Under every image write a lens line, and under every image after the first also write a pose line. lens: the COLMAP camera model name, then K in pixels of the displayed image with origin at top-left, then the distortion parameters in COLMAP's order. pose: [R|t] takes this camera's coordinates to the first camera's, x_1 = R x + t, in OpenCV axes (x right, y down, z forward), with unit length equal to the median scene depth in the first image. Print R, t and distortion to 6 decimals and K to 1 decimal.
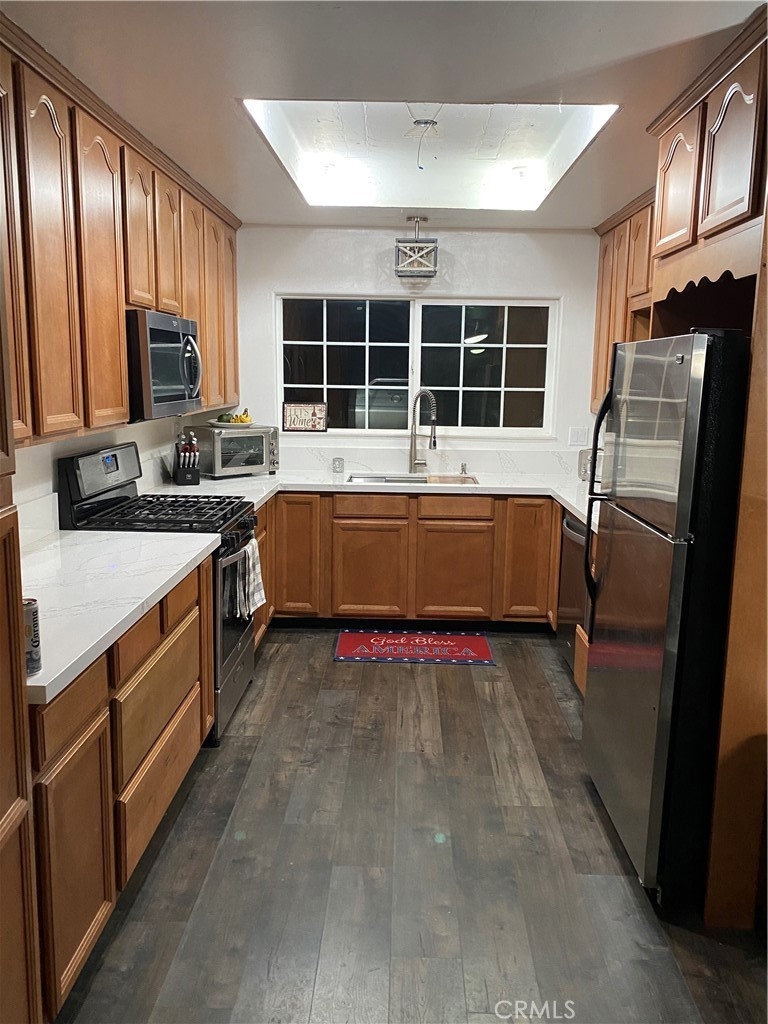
lens RADIAL K [[830.2, 0, 384.0], [0, 830.2, 512.0], [0, 0, 1]] dist [0.007849, -0.006150]
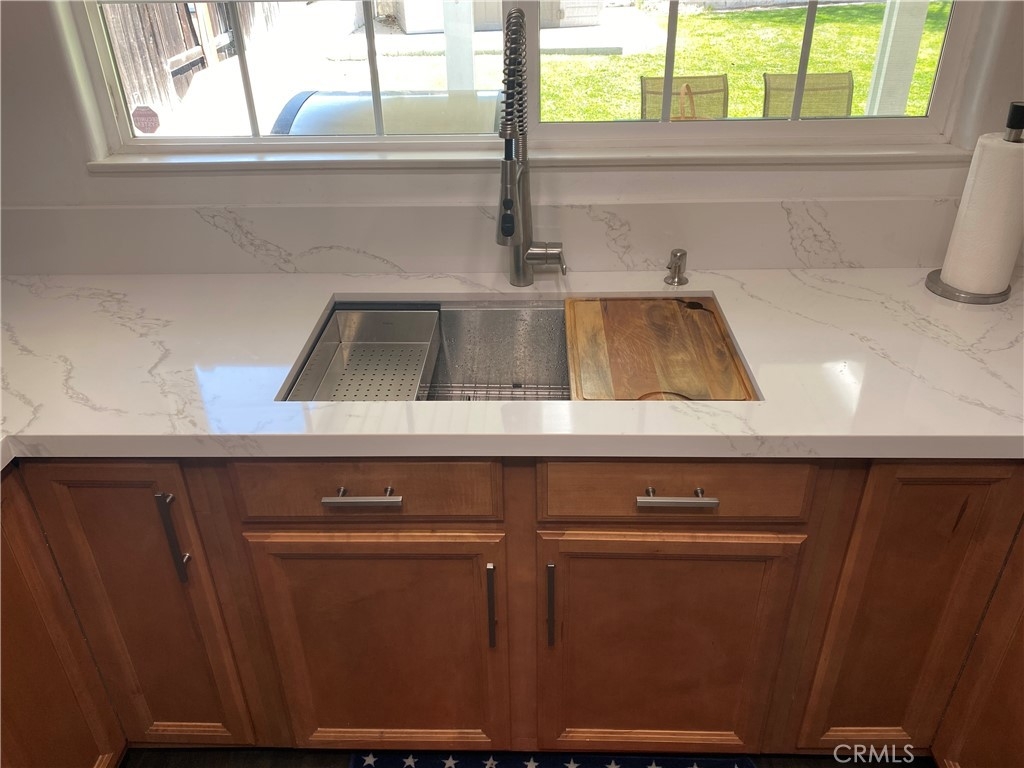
lens RADIAL K [[778.0, 0, 512.0], [0, 778.0, 384.0], [0, 0, 1]] dist [0.025071, -0.002266]
pose [[0.999424, -0.029913, -0.016005, 0.035680], [0.033656, 0.933545, 0.356877, -0.124119], [0.004266, -0.357211, 0.934014, 0.722027]]
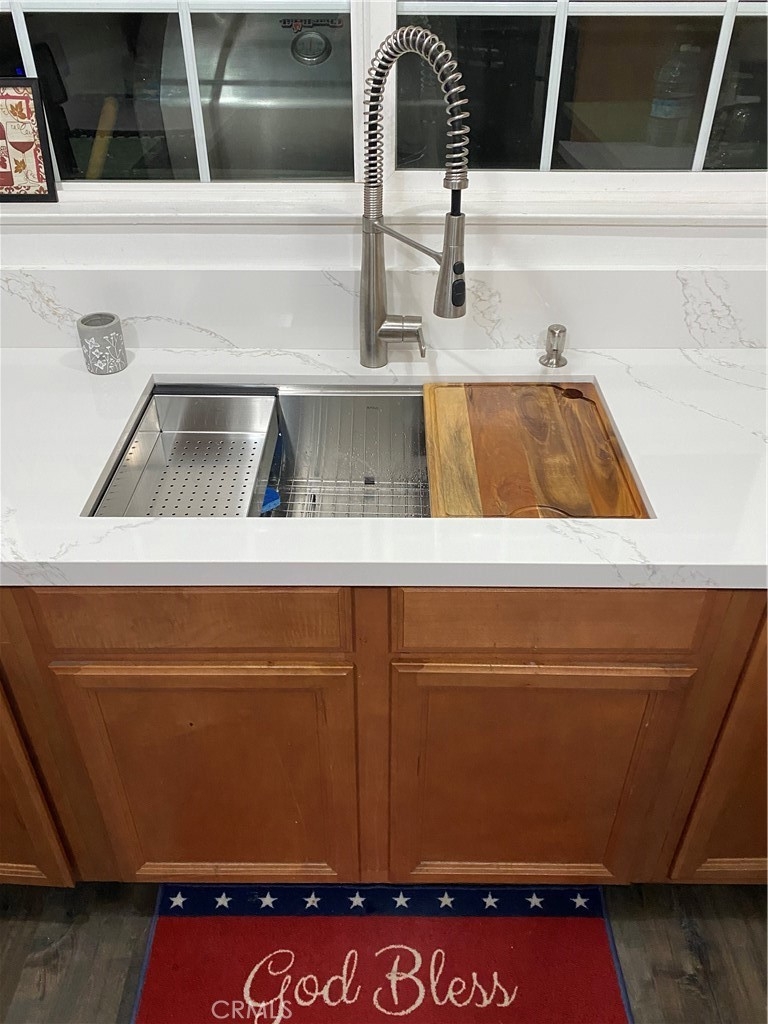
lens RADIAL K [[830.2, 0, 384.0], [0, 830.2, 512.0], [0, 0, 1]] dist [0.007849, -0.006150]
pose [[0.999623, -0.025470, 0.010301, 0.035184], [0.018231, 0.895417, 0.444855, -0.131626], [-0.020554, -0.444500, 0.895543, 0.749921]]
